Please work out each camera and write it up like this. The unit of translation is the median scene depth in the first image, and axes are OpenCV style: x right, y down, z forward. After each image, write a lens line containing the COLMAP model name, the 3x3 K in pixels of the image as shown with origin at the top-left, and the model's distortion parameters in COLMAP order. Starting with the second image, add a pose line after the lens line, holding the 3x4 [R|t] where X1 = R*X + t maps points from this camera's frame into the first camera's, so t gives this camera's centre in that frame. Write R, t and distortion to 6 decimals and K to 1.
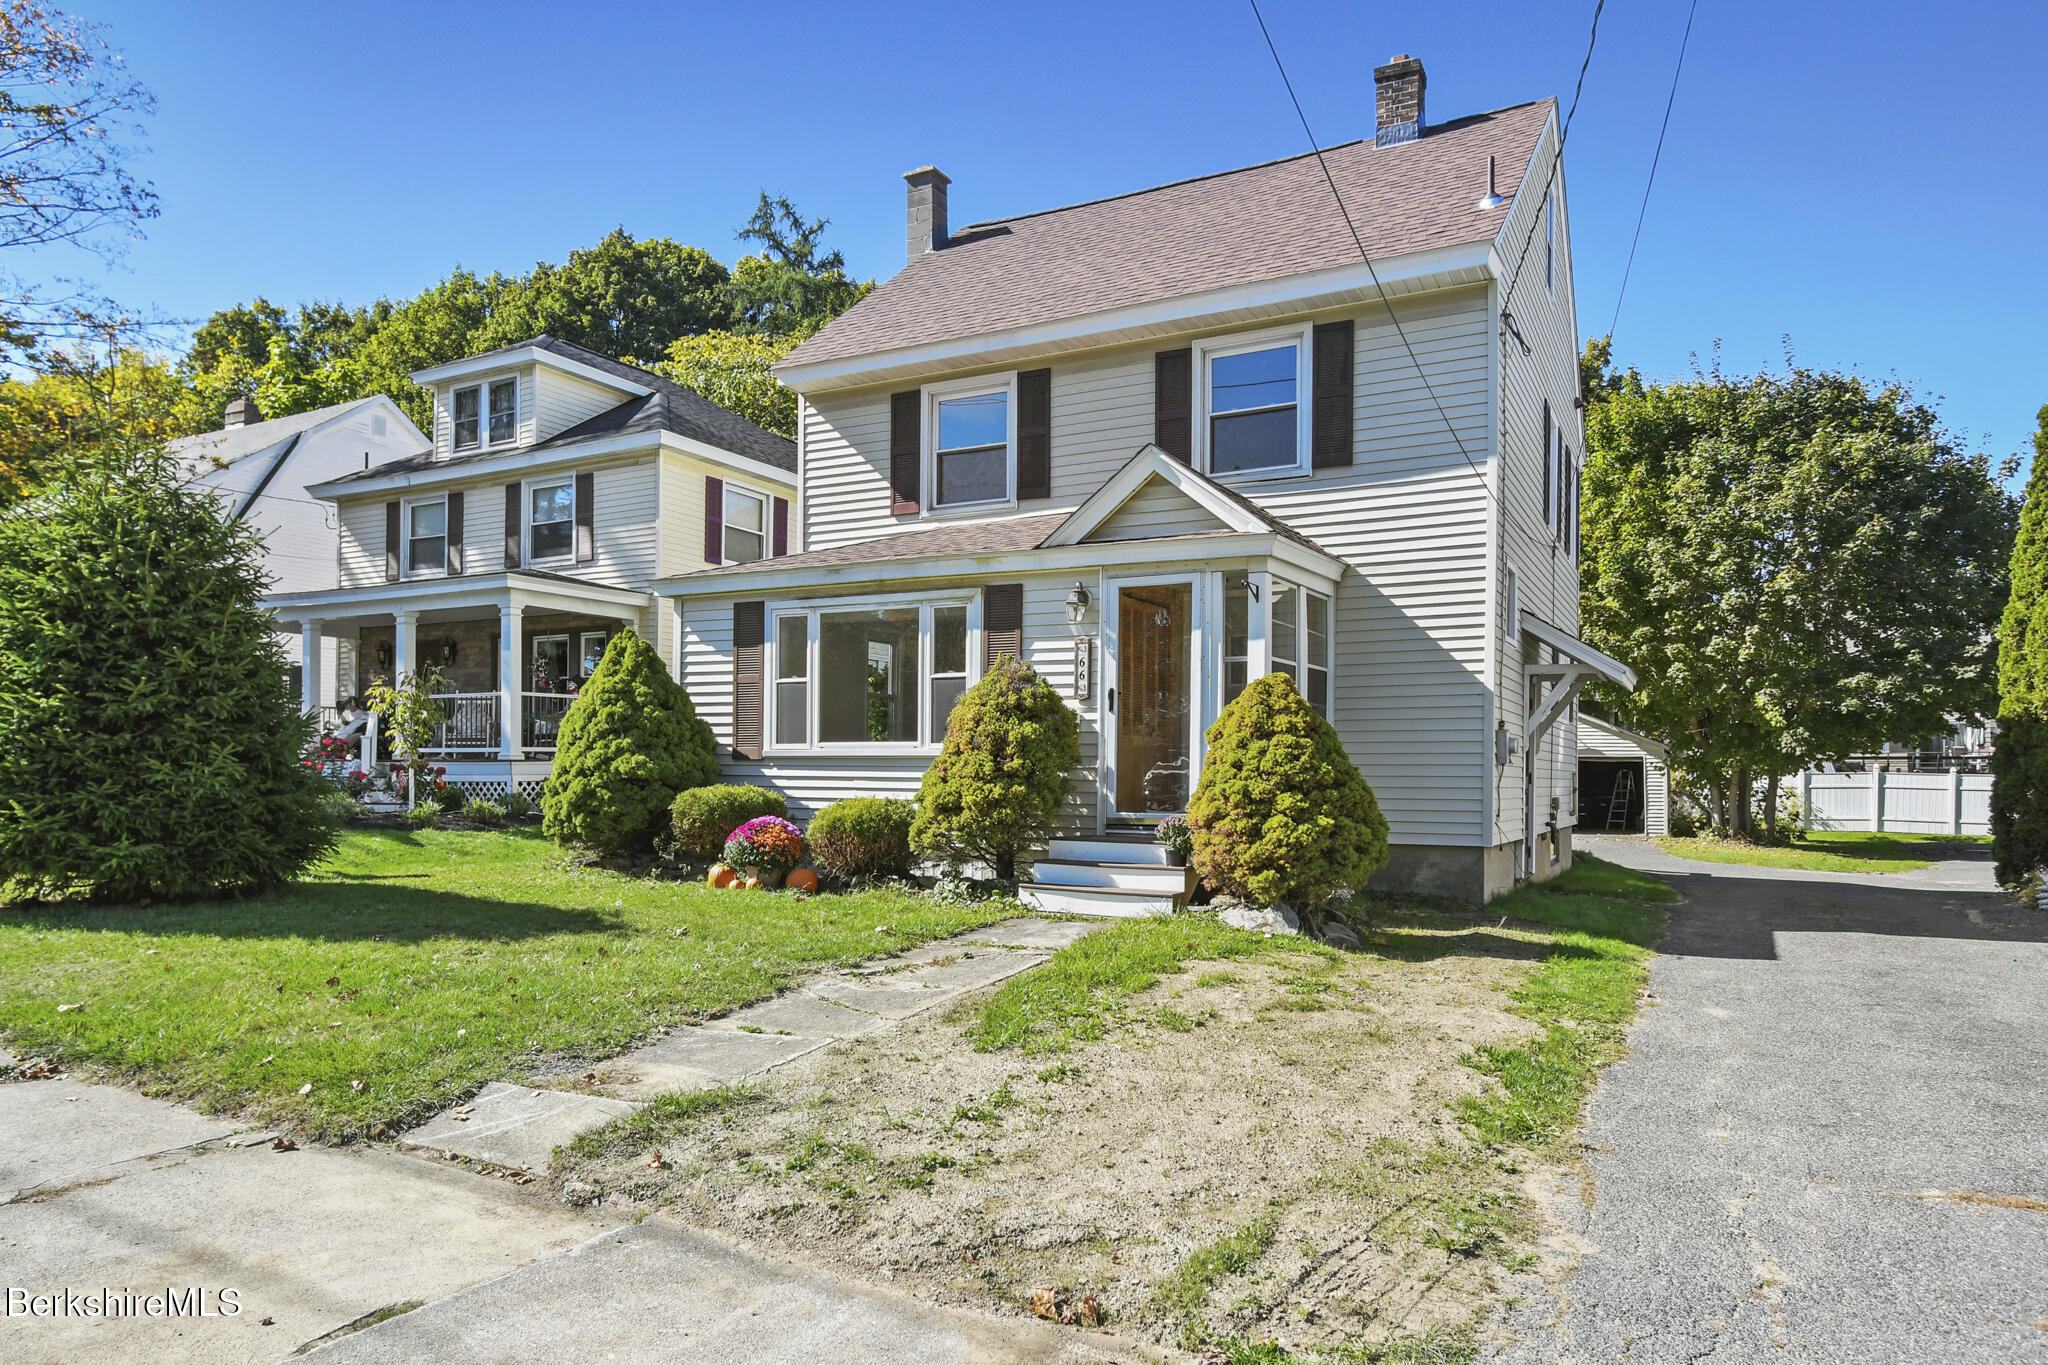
lens RADIAL K [[1337.9, 0, 1024.0], [0, 1337.9, 682.5], [0, 0, 1]] dist [0.001518, 0.002940]
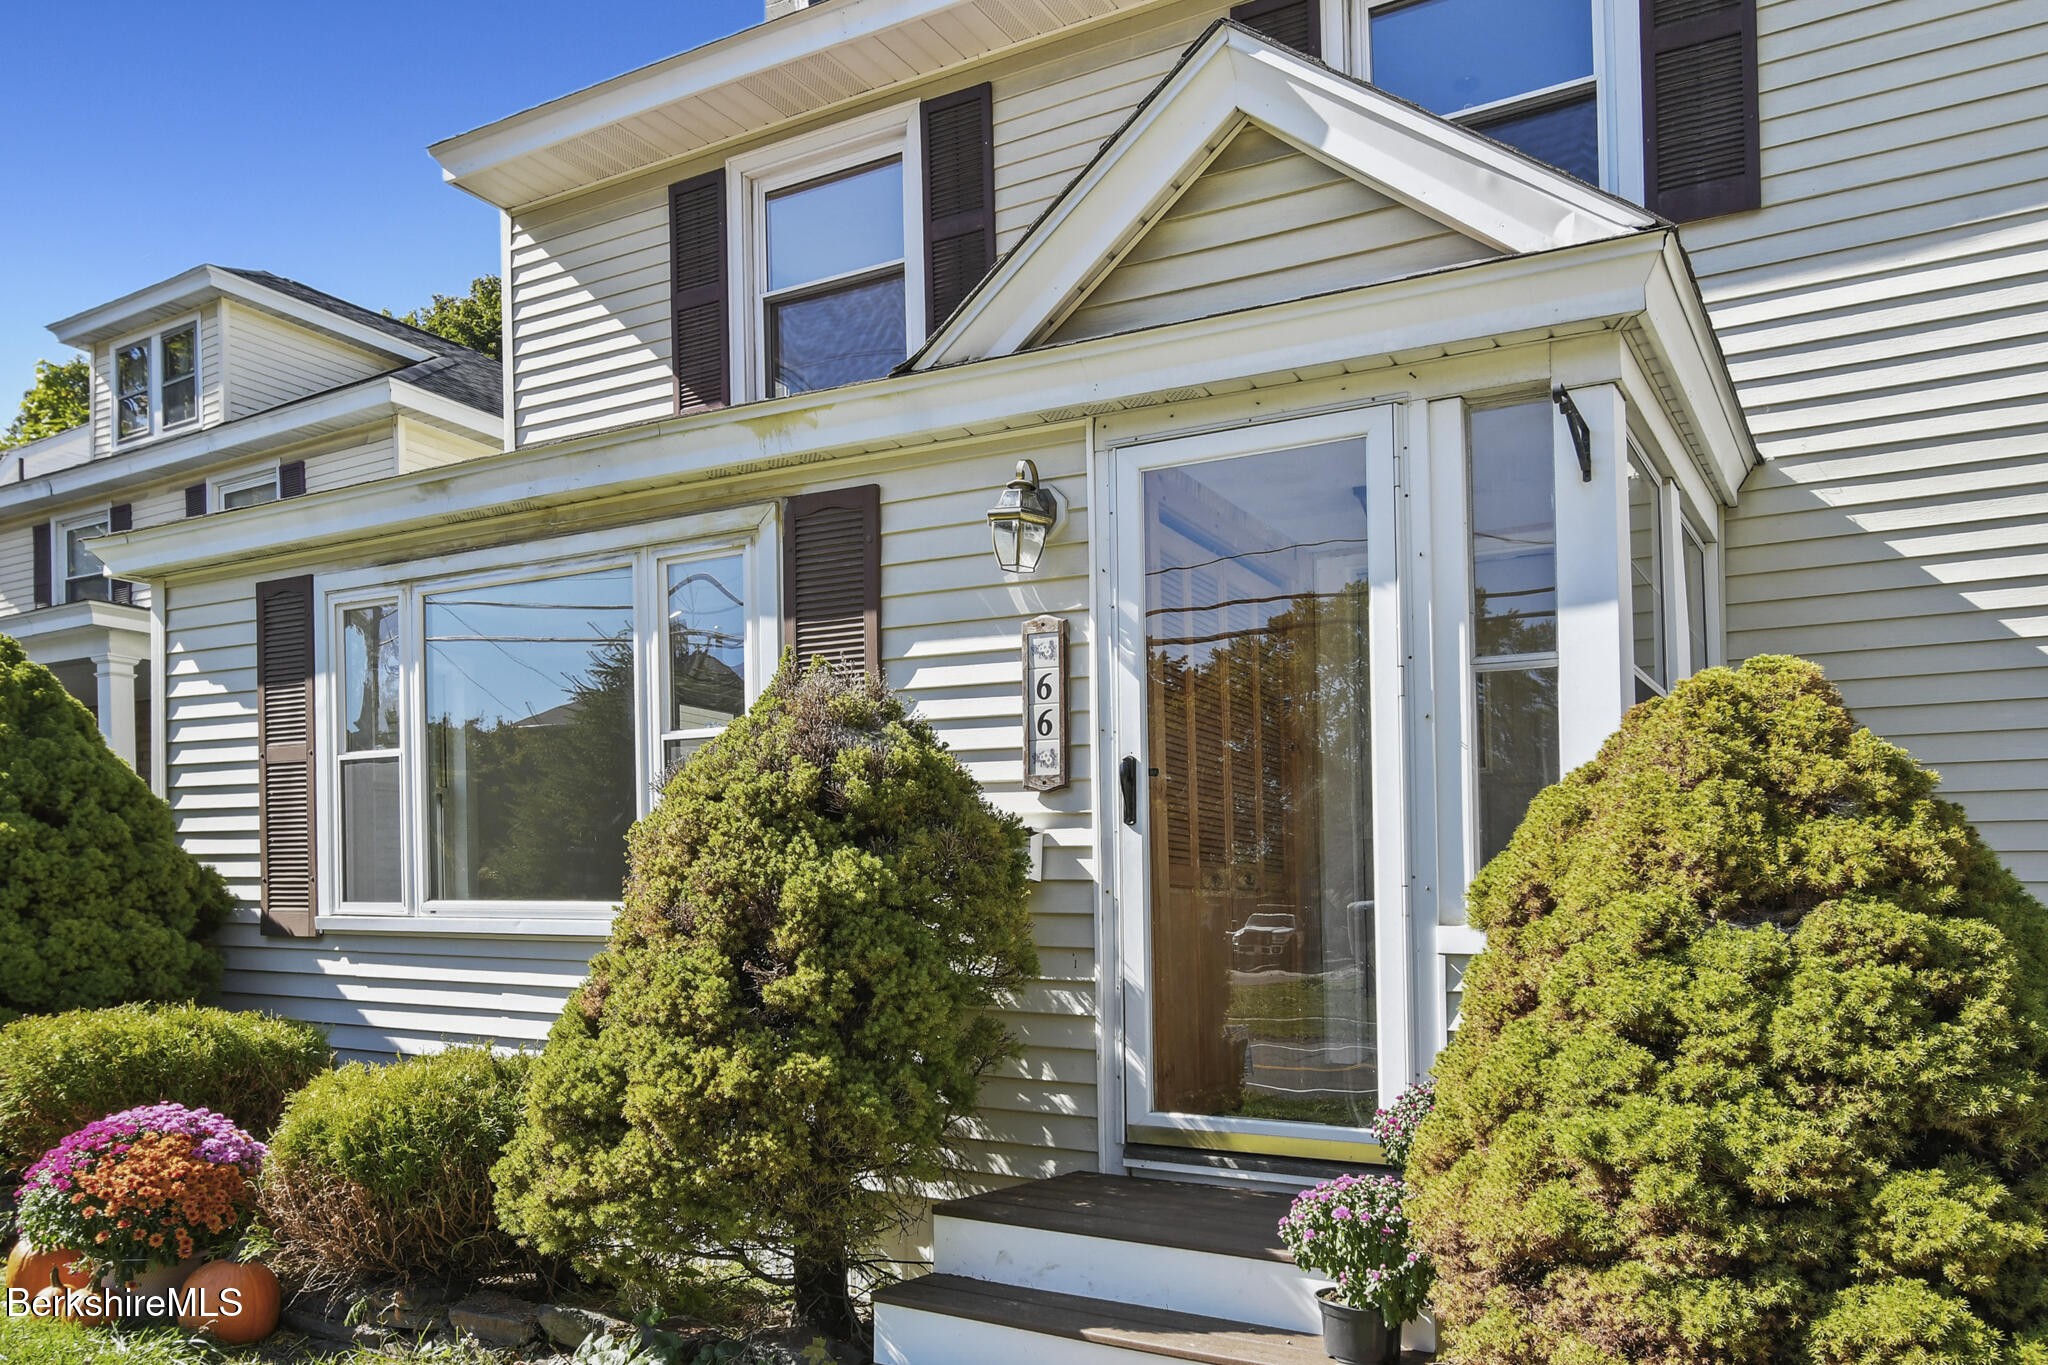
lens RADIAL K [[1610.9, 0, 678.8], [0, 1610.9, 671.9], [0, 0, 1]] dist [0.001117, -0.001665]
pose [[0.971825, -0.021785, -0.234696, 0.049852], [0.000865, 0.996043, -0.088872, 0.019419], [0.235704, 0.086165, 0.967998, 0.554257]]
